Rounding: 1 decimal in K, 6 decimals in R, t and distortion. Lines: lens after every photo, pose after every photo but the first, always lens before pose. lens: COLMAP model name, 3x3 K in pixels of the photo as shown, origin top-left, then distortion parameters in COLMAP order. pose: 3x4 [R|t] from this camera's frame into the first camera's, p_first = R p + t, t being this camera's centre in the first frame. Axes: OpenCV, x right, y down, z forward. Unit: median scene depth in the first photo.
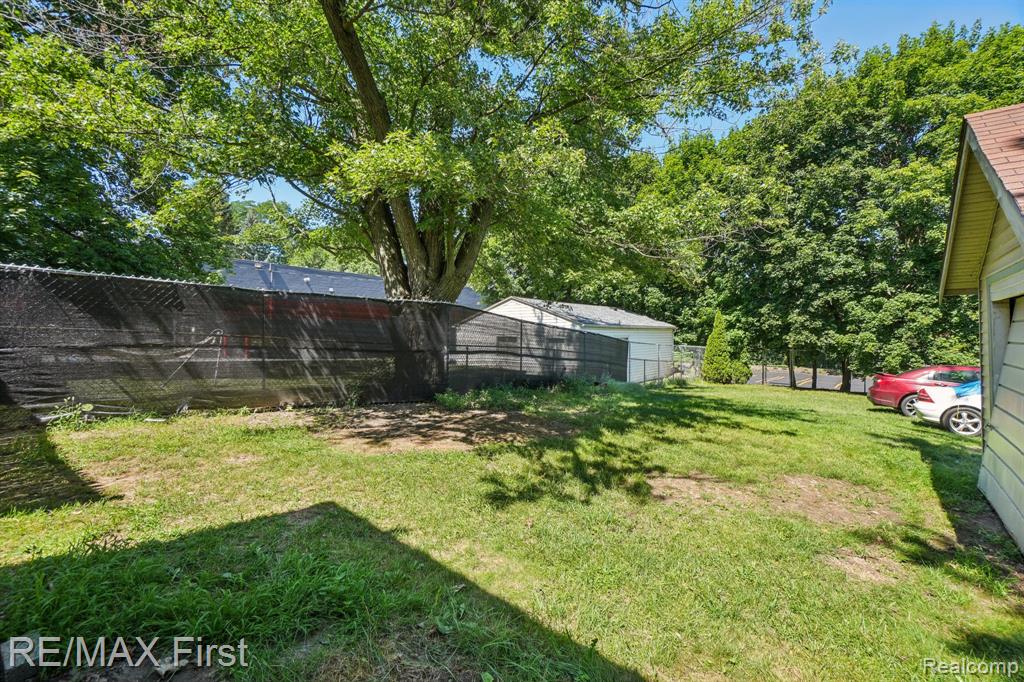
lens RADIAL K [[440.7, 0, 516.5], [0, 440.7, 338.6], [0, 0, 1]] dist [-0.007327, 0.000513]
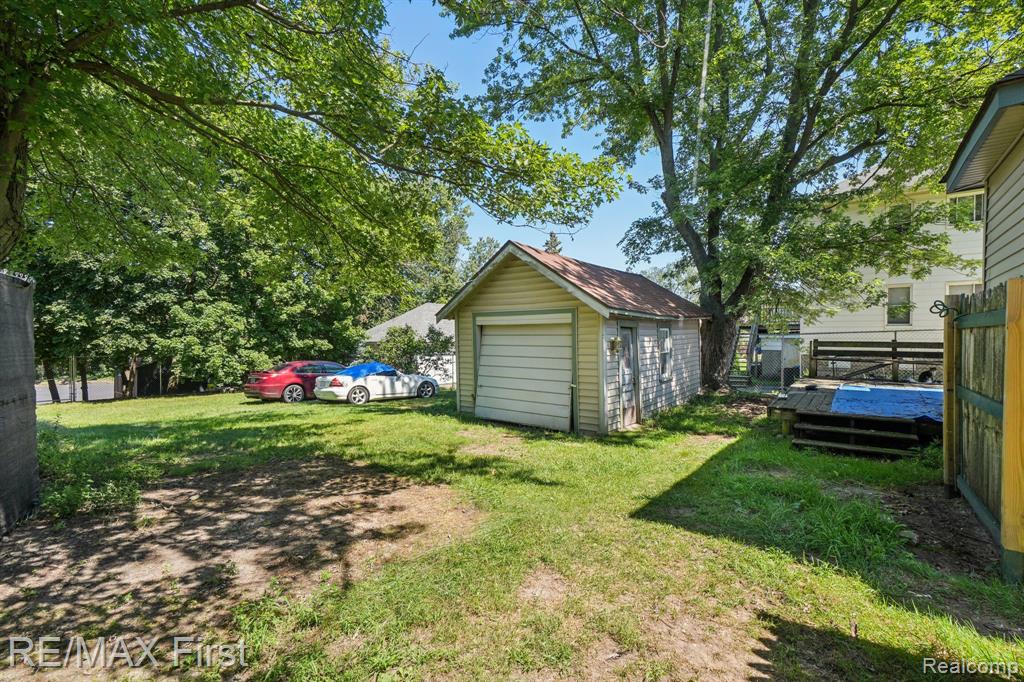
lens RADIAL K [[440.7, 0, 516.5], [0, 440.7, 338.6], [0, 0, 1]] dist [-0.007327, 0.000513]
pose [[-0.007143, -0.002737, 0.999971, -0.254222], [0.010316, 0.999943, 0.002811, -0.003723], [-0.999921, 0.010336, -0.007114, 0.230443]]
